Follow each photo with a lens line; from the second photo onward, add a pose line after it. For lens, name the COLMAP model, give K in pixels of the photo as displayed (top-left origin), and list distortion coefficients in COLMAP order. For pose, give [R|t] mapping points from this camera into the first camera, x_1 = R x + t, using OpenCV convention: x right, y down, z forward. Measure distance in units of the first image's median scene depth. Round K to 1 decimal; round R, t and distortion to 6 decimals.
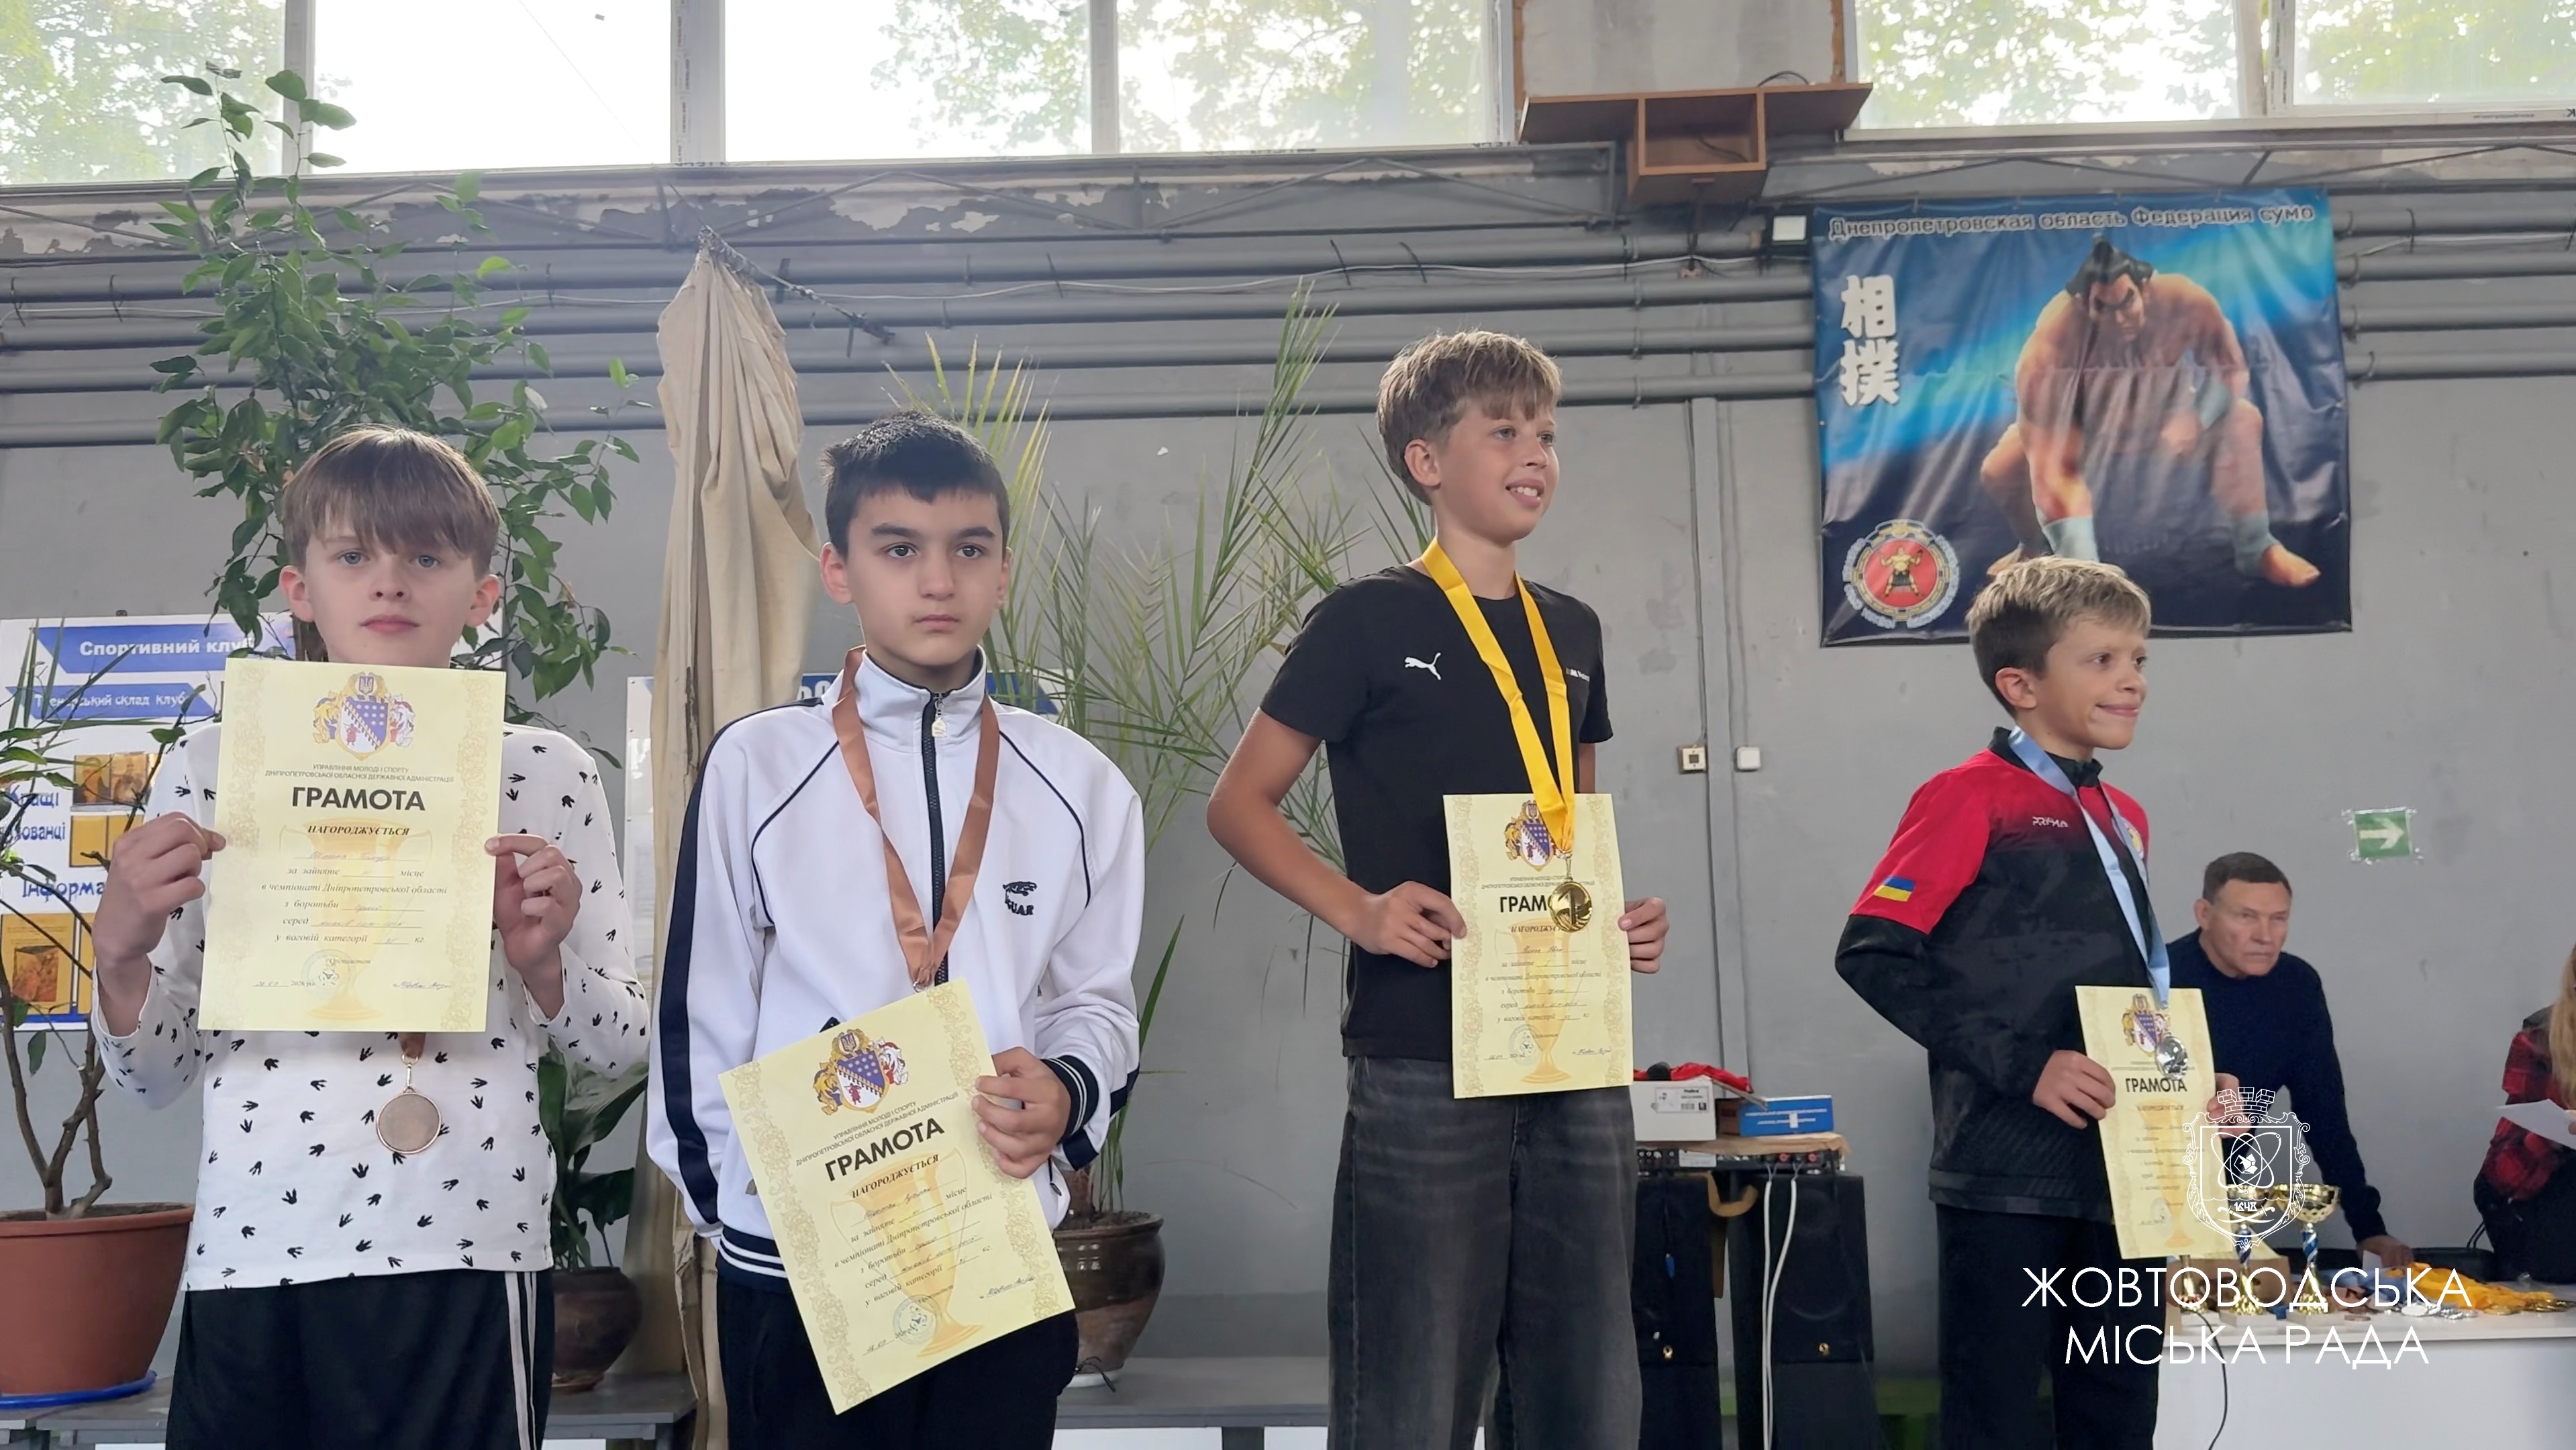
lens RADIAL K [[2133.0, 0, 1298.4], [0, 2133.0, 716.6], [0, 0, 1]] dist [0.038710, -0.064608]
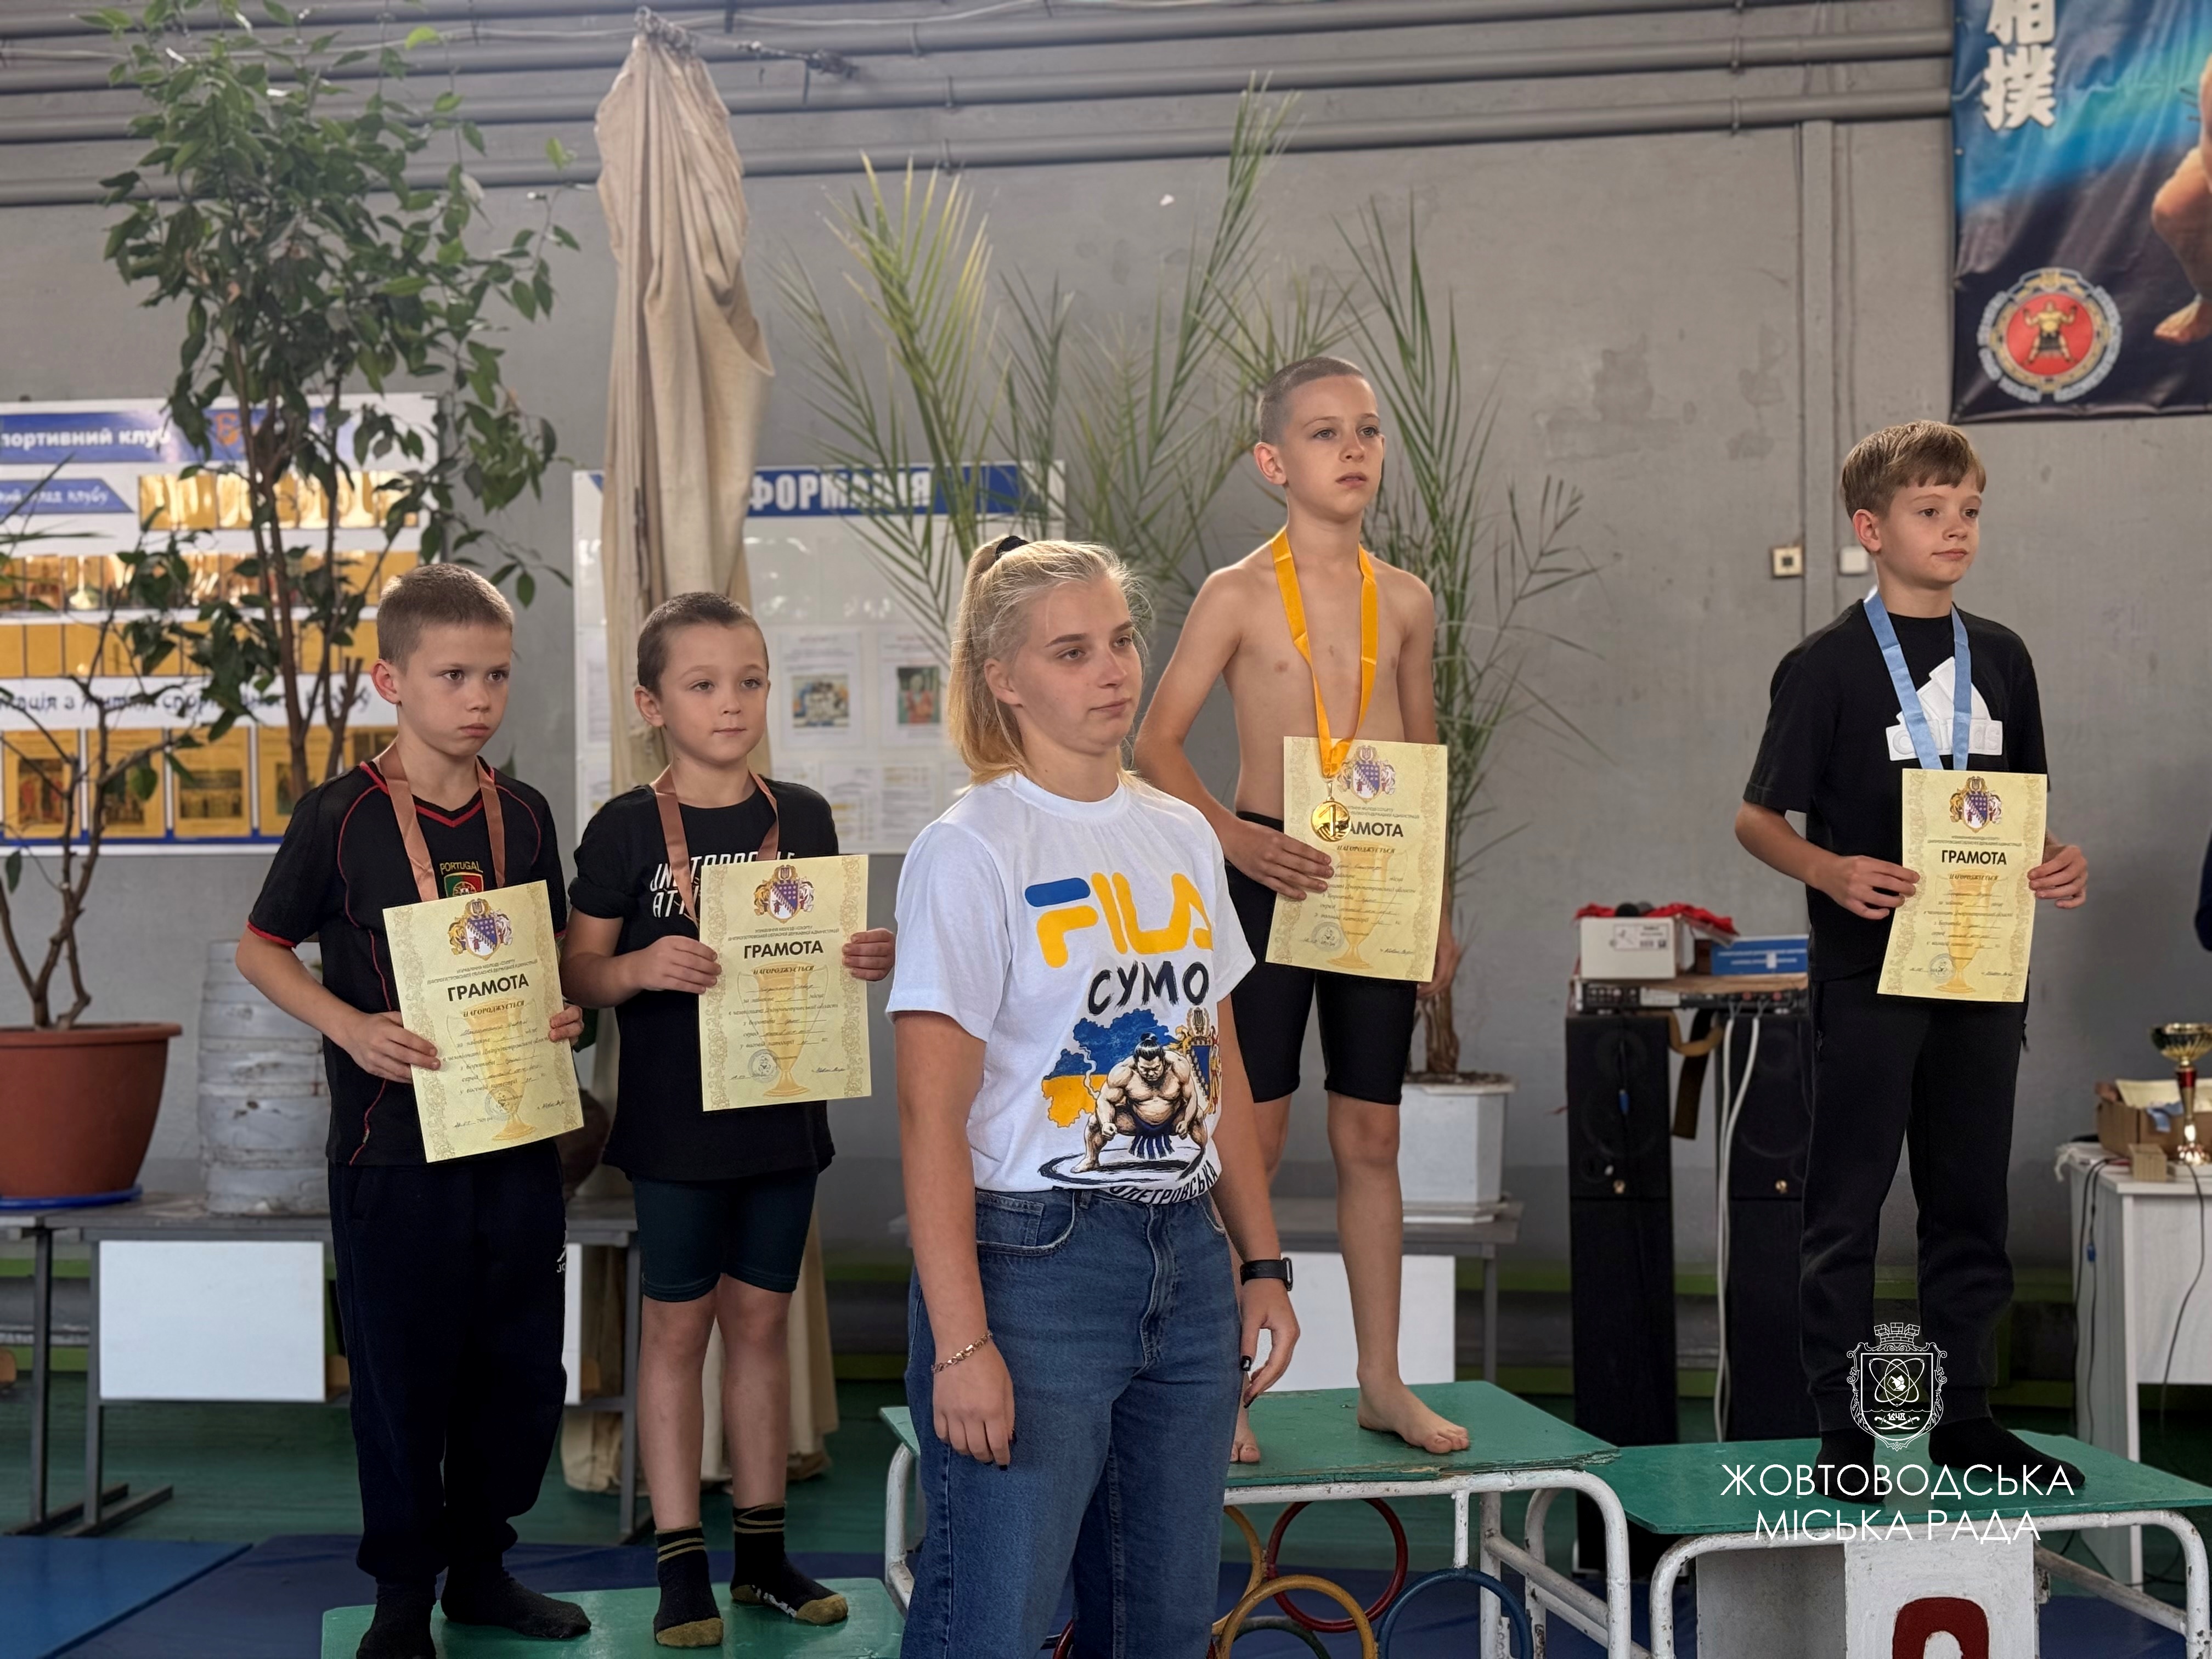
lens RADIAL K [[3090.0, 0, 1107.4], [0, 3090.0, 831.6], [0, 0, 1]] dist [0.089796, 0.000000]
pose [[0.991443, 0.009568, -0.130186, 0.079987], [0.006821, 0.992151, 0.124858, -0.030058], [0.130359, -0.124678, 0.983596, -0.270896]]
